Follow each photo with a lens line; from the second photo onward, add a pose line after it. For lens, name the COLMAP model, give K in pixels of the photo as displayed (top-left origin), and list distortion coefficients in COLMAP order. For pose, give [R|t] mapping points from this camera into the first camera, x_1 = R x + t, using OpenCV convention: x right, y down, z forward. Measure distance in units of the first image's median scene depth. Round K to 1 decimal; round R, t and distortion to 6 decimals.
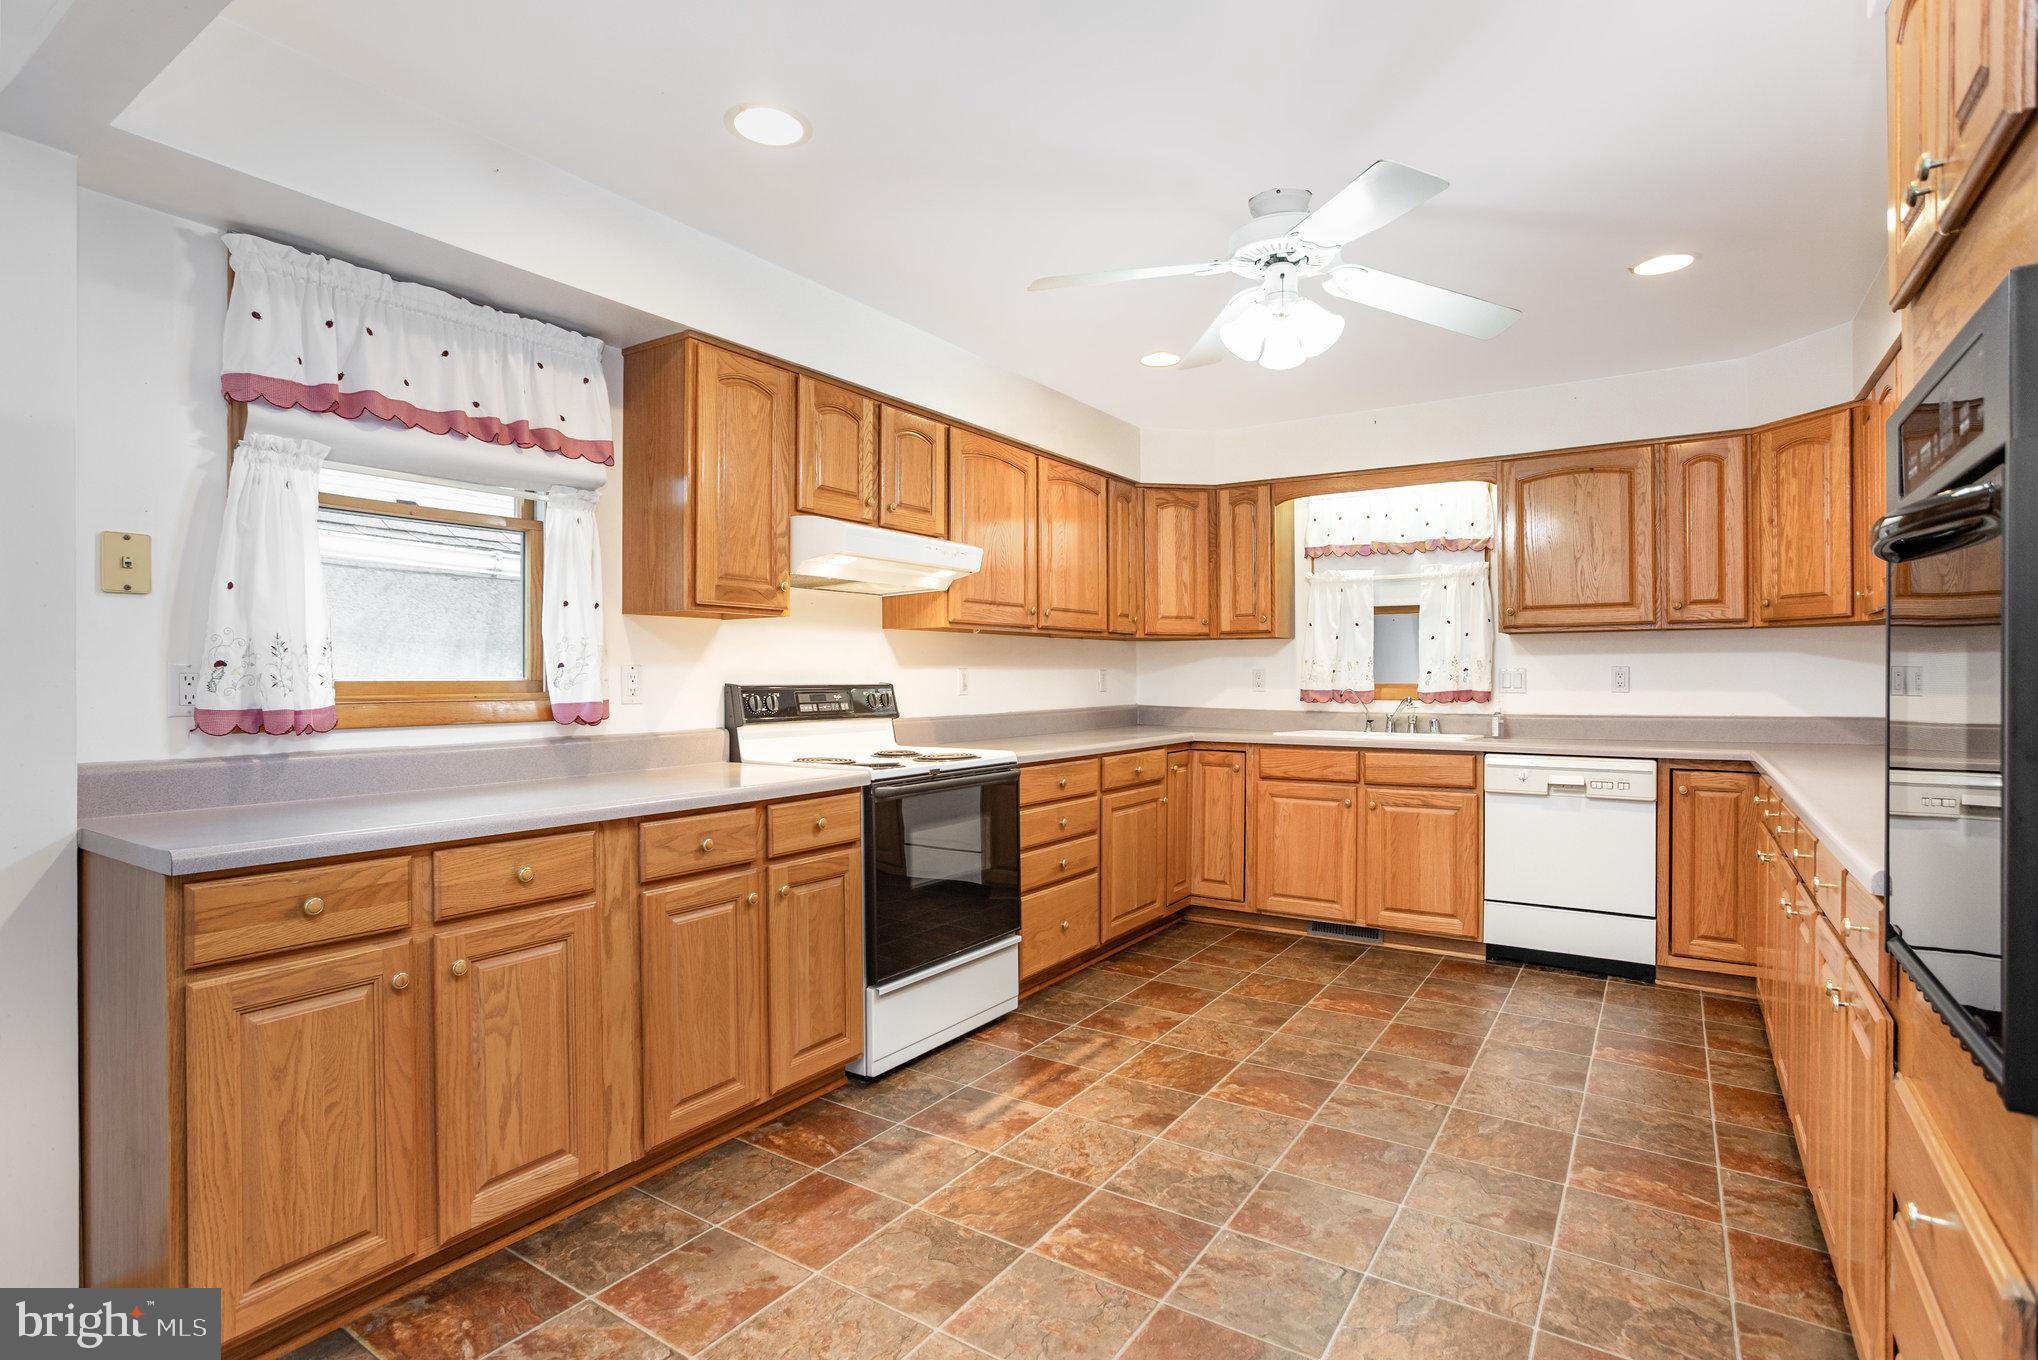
lens RADIAL K [[1001.6, 0, 1018.9], [0, 1001.6, 678.2], [0, 0, 1]] dist [-0.033026, 0.001412]
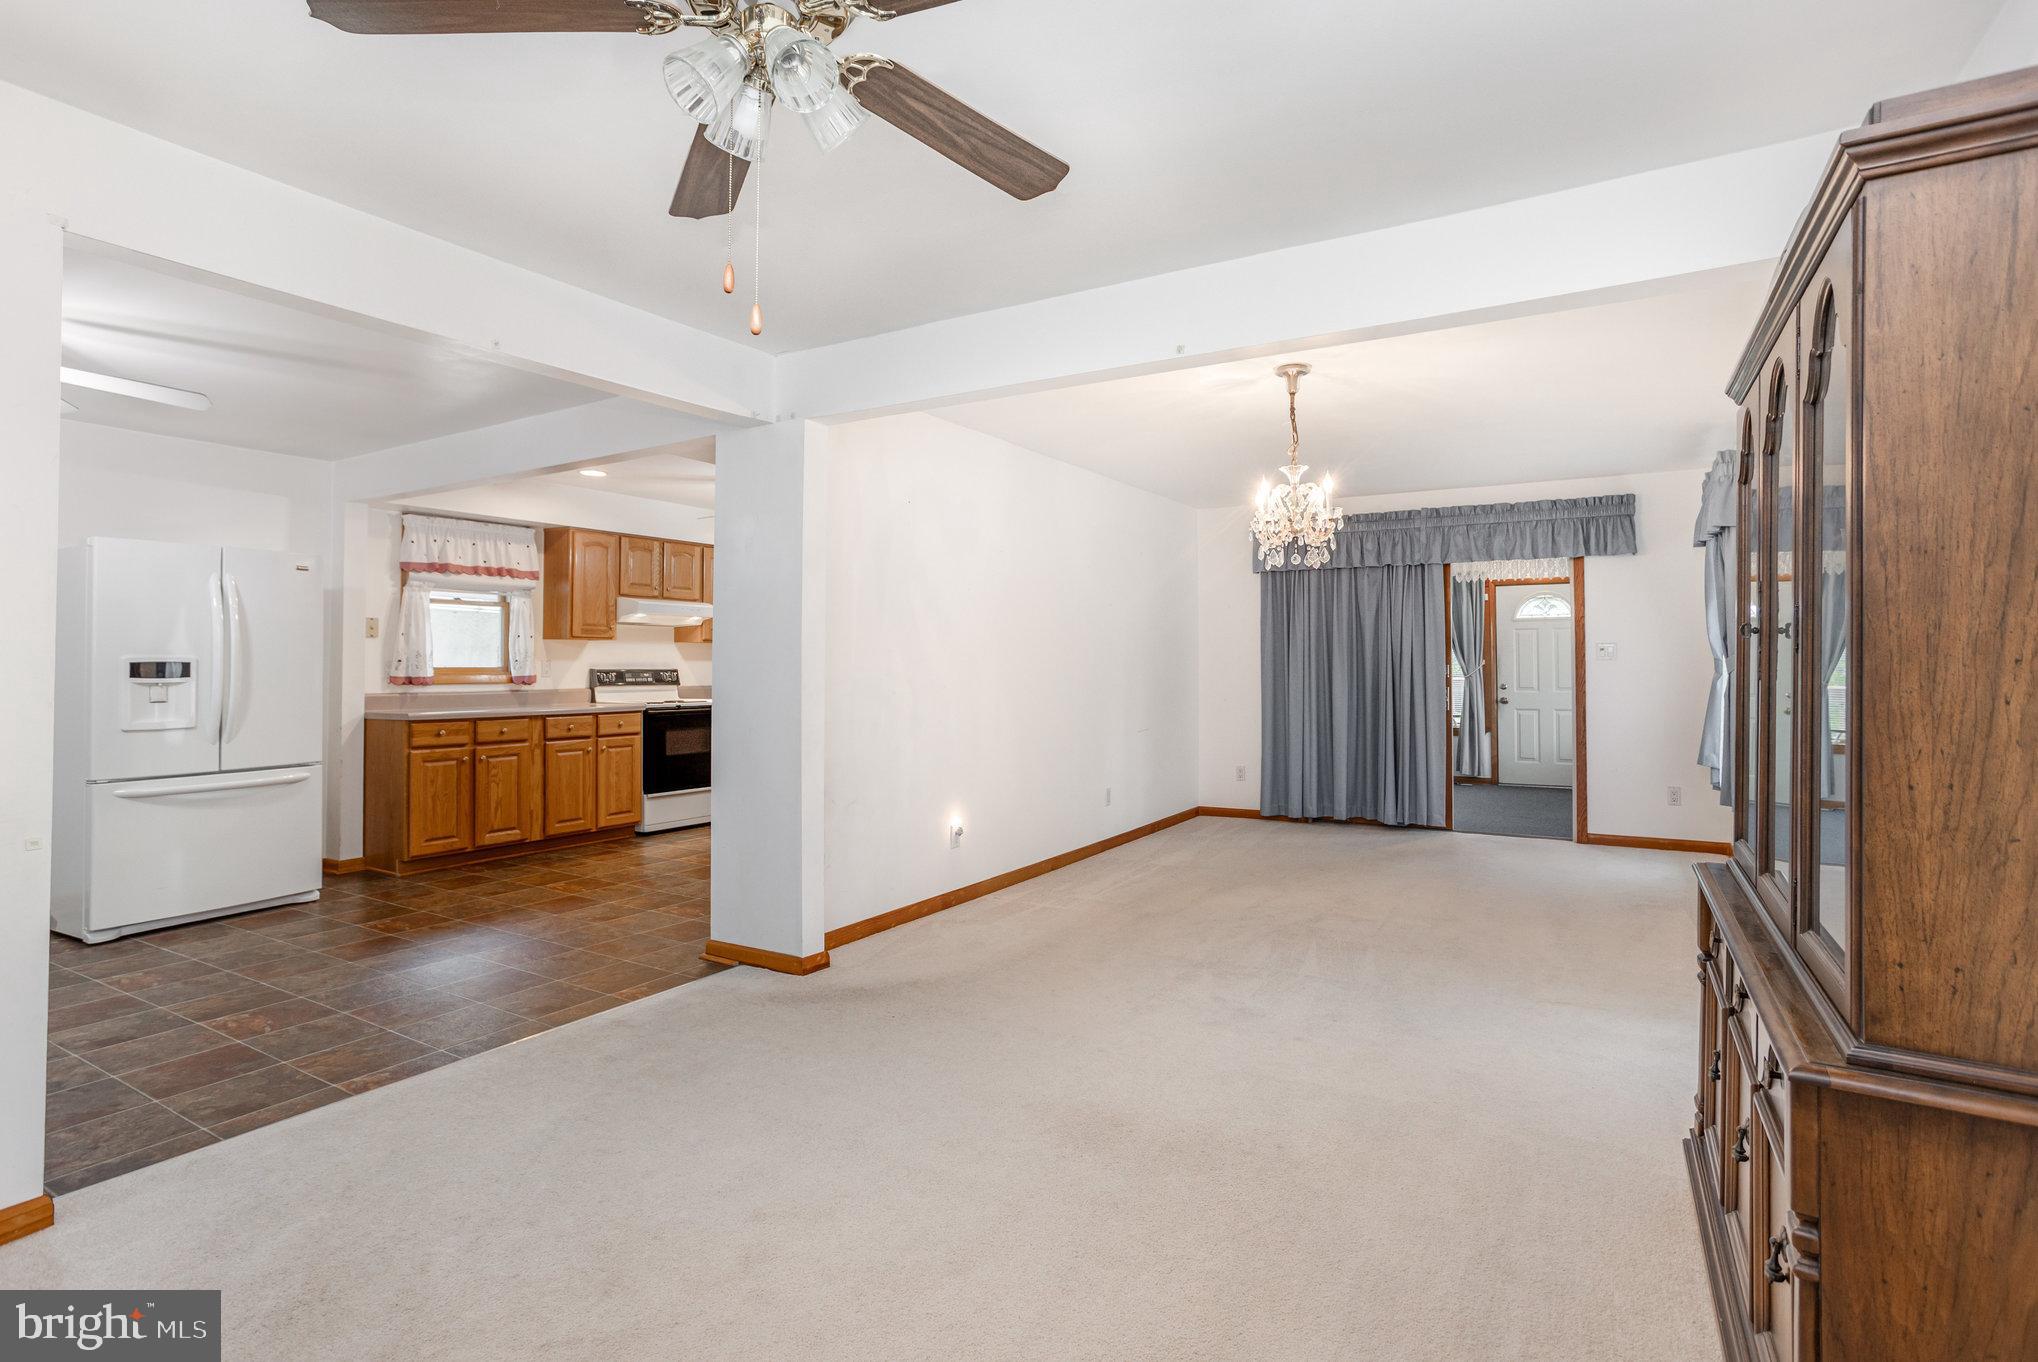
lens RADIAL K [[991.9, 0, 1034.0], [0, 991.9, 642.6], [0, 0, 1]] dist [-0.032715, -0.000003]
pose [[0.997758, 0.004253, 0.066789, 0.507164], [-0.002710, 0.999728, -0.023184, -0.003493], [-0.066869, 0.022951, 0.997498, -1.170719]]
